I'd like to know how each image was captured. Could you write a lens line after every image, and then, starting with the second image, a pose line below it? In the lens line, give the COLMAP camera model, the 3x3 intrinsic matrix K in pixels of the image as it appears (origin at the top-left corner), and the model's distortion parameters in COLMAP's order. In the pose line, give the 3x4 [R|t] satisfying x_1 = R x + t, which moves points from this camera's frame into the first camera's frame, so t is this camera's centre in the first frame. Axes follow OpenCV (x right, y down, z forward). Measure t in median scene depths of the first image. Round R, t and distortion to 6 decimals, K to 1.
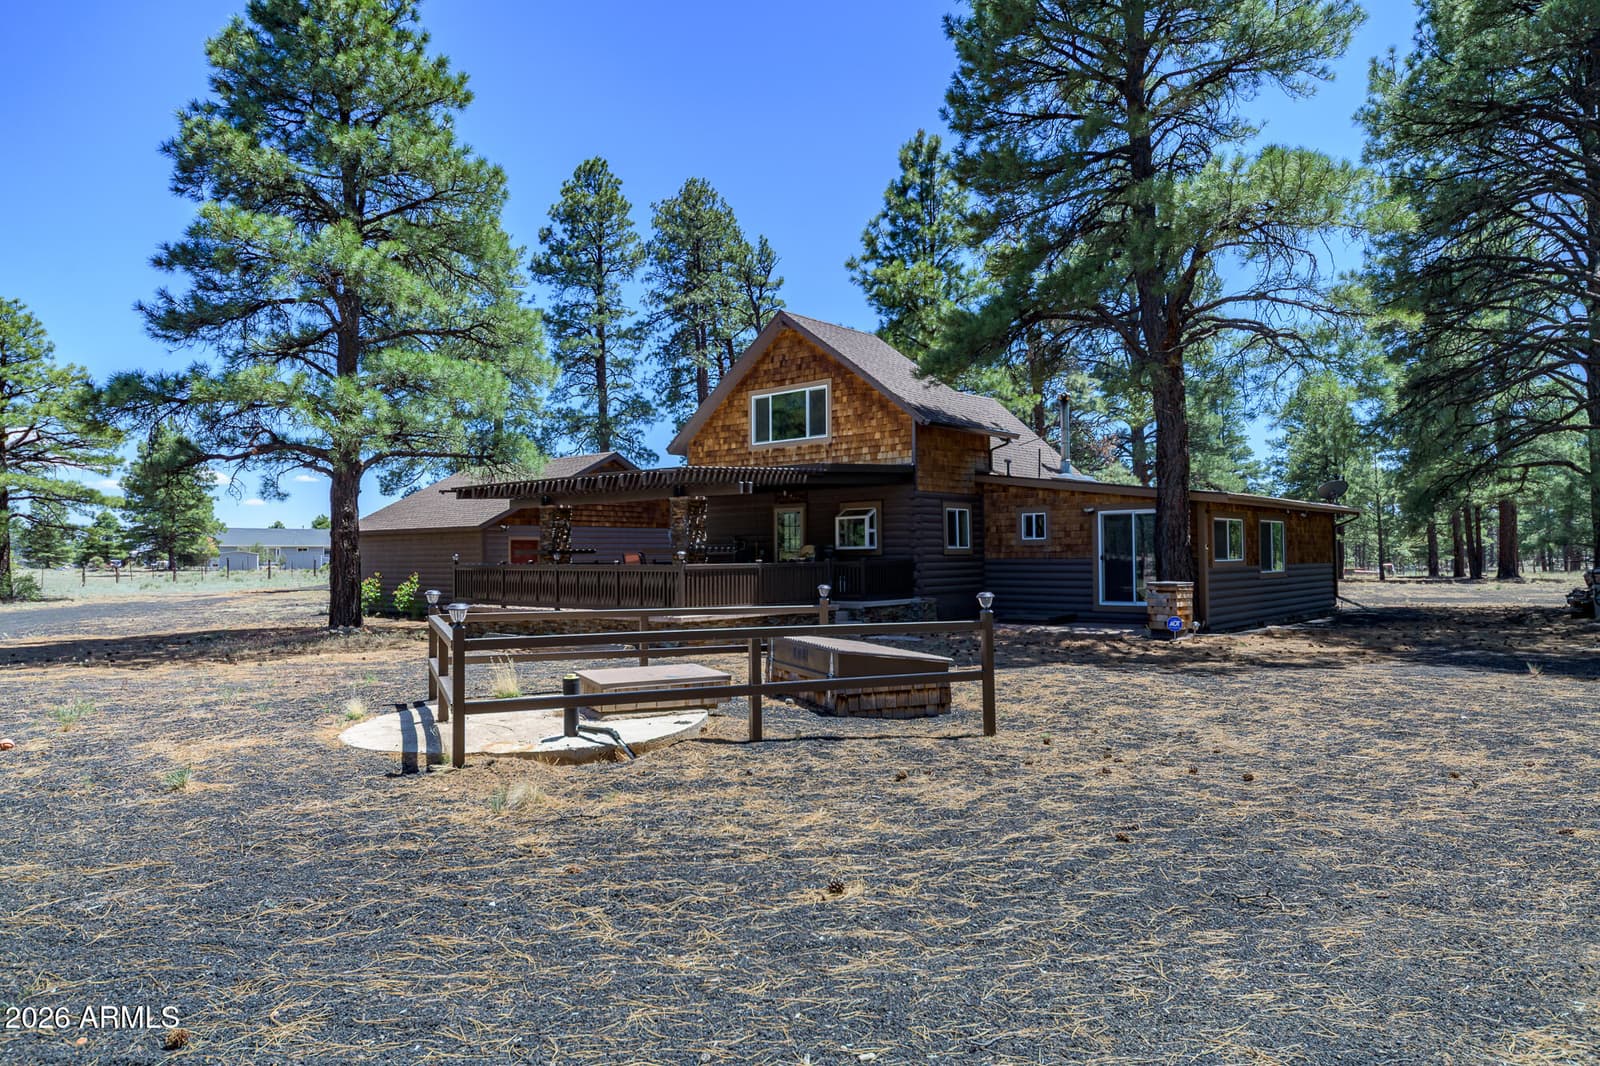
lens RADIAL K [[1097.9, 0, 805.5], [0, 1097.9, 525.1], [0, 0, 1]] dist [0.005156, 0.003493]
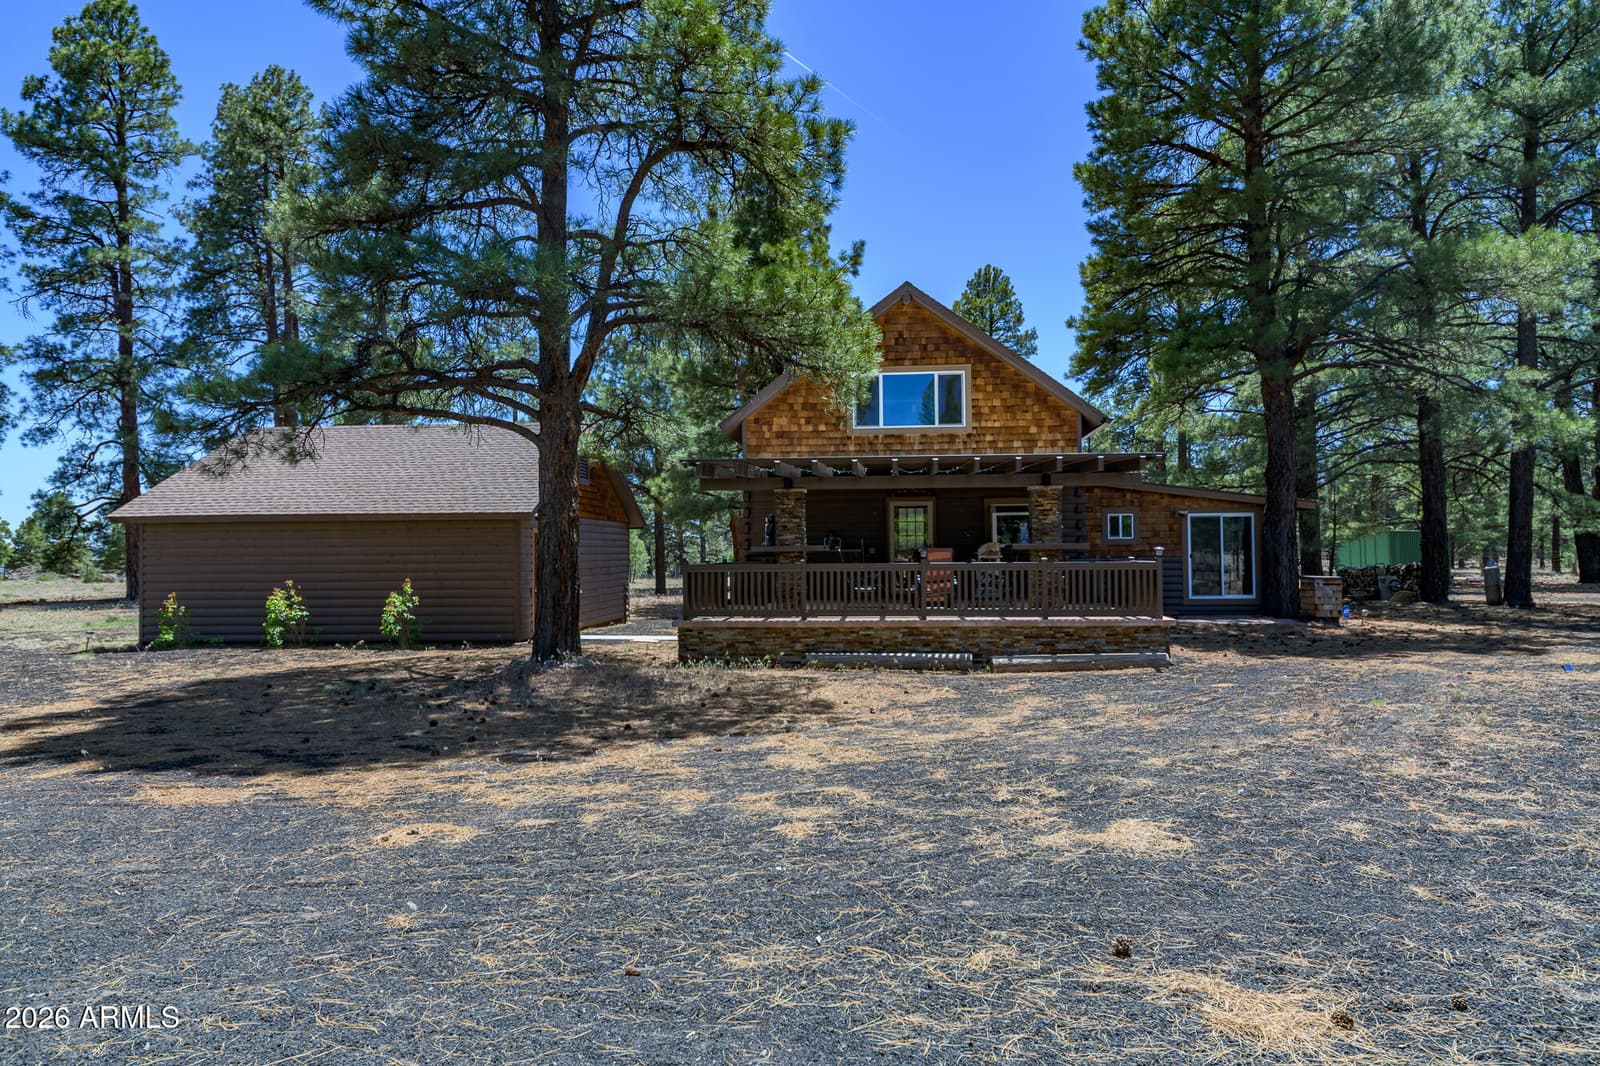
lens RADIAL K [[1097.9, 0, 805.5], [0, 1097.9, 525.1], [0, 0, 1]] dist [0.005156, 0.003493]
pose [[0.778749, 0.015182, 0.627152, -0.665570], [-0.016703, 0.999854, -0.003464, 0.008782], [-0.627114, -0.007778, 0.778889, 0.355271]]
